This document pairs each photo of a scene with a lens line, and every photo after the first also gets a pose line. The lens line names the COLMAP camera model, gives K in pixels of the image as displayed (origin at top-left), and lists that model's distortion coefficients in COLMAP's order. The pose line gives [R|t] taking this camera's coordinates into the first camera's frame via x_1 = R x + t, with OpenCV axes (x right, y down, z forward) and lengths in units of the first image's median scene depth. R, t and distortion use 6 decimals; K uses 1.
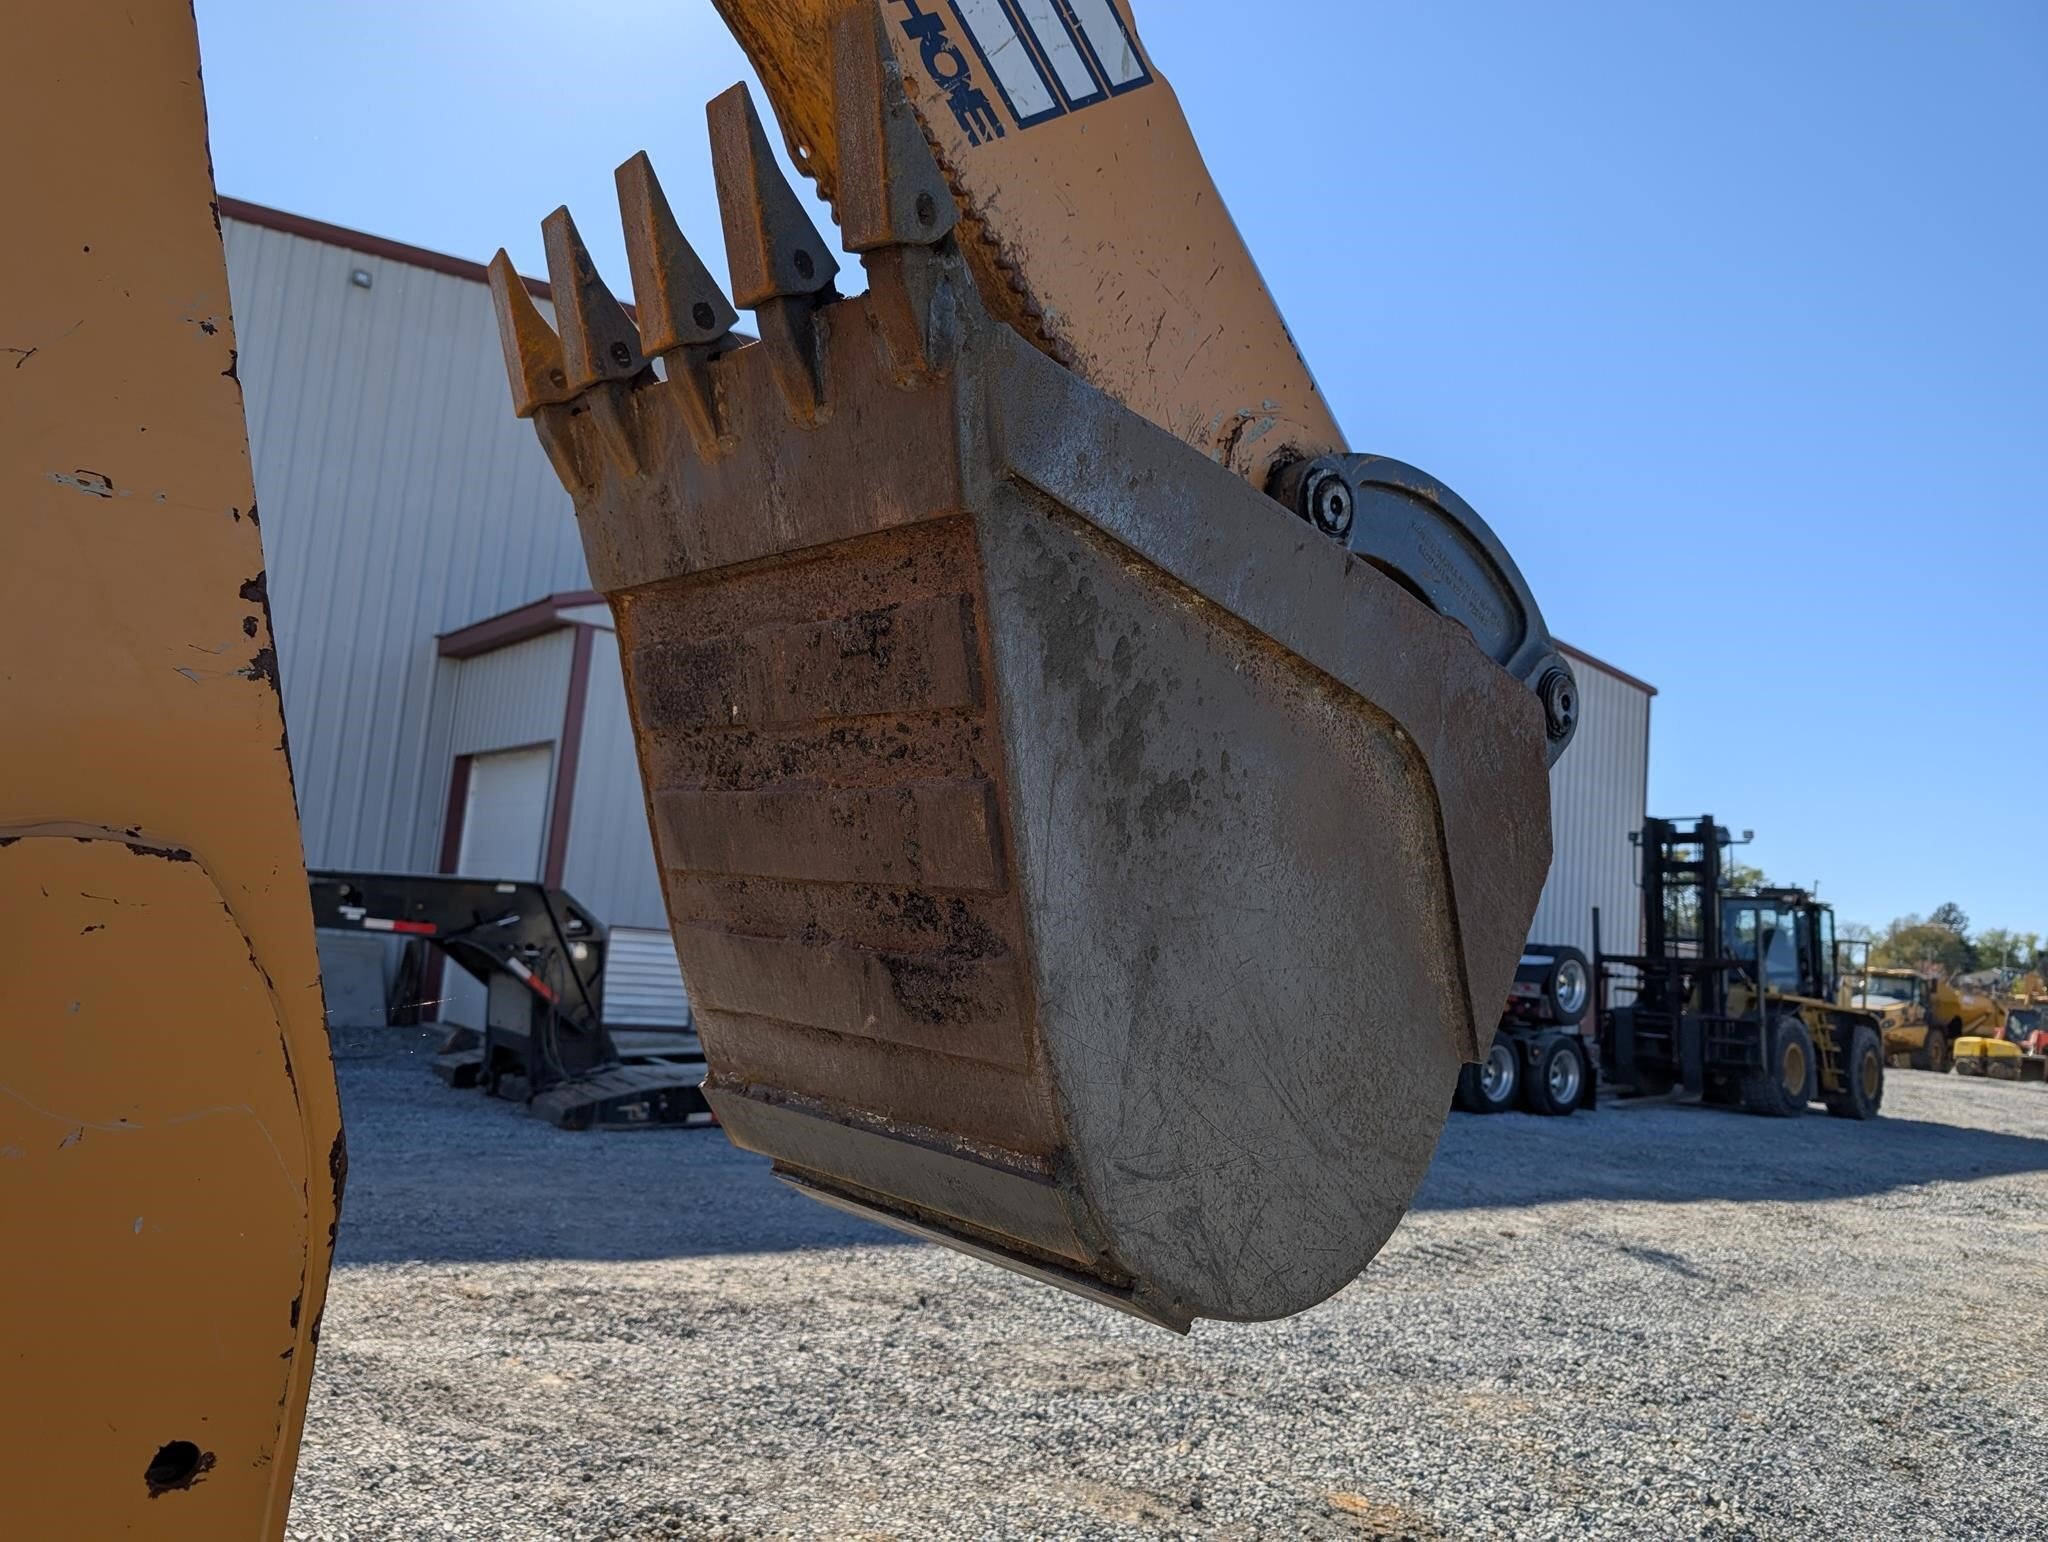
lens RADIAL K [[1481.1, 0, 1021.0], [0, 1481.1, 763.4], [0, 0, 1]] dist [0.026847, -0.035668]
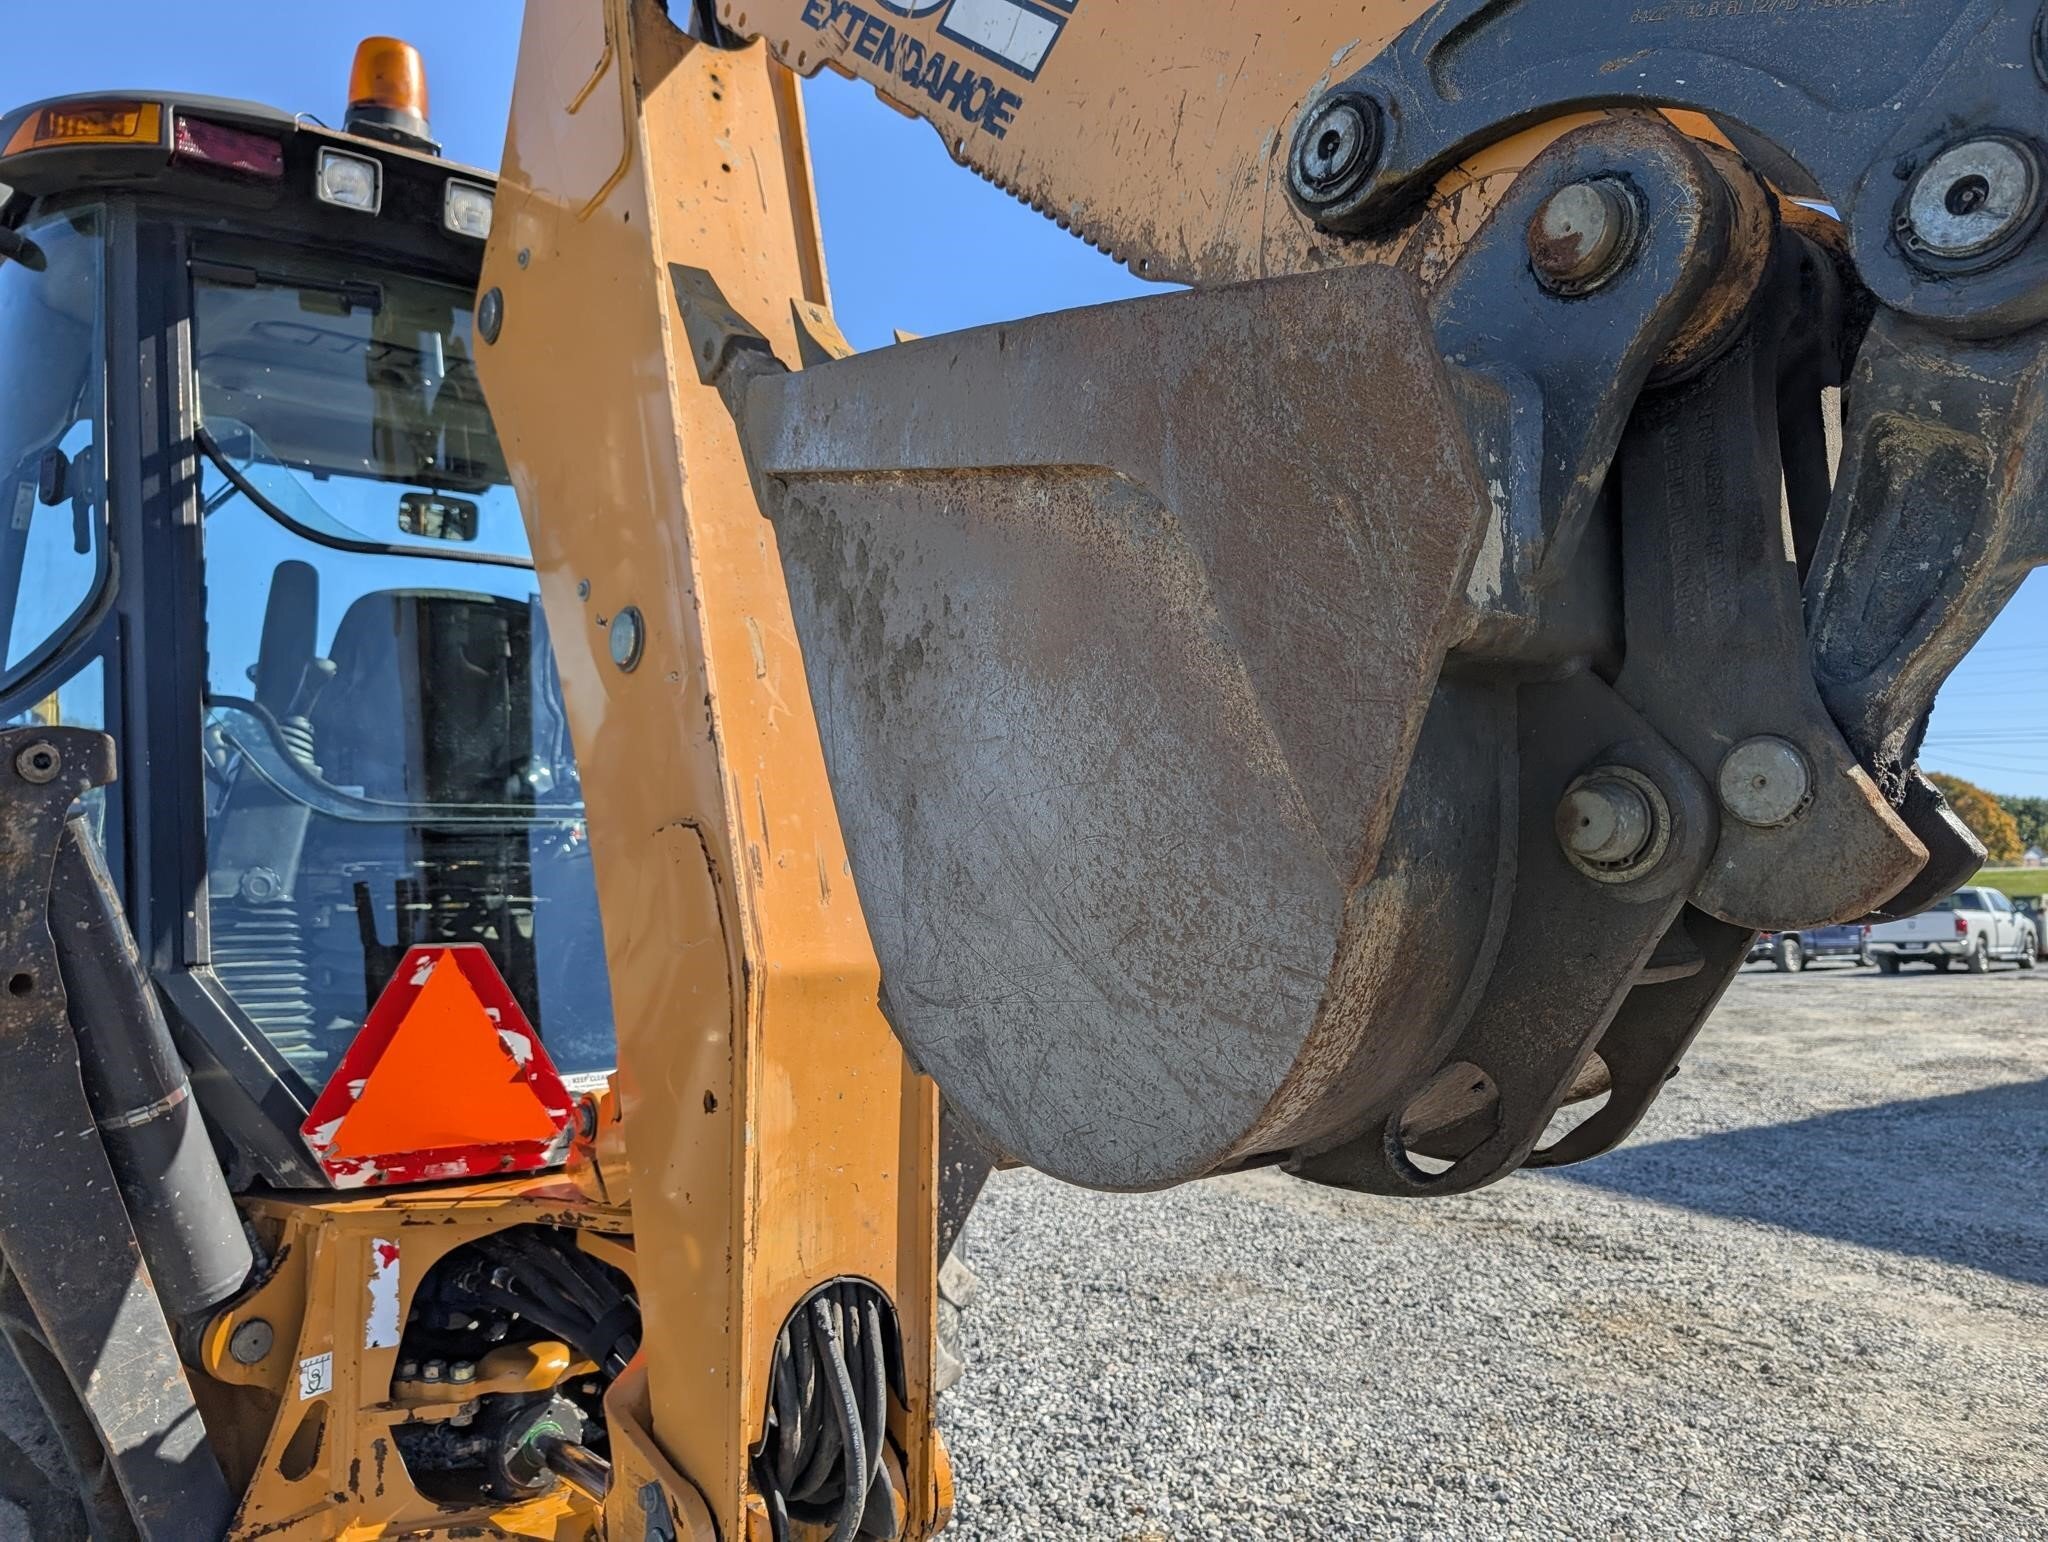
lens RADIAL K [[1481.1, 0, 1023.2], [0, 1481.1, 771.5], [0, 0, 1]] dist [0.026847, -0.035668]
pose [[-0.029965, -0.163886, -0.986024, 1.109300], [0.129400, 0.977530, -0.166406, 0.284066], [0.991140, -0.132578, -0.008085, 1.029975]]
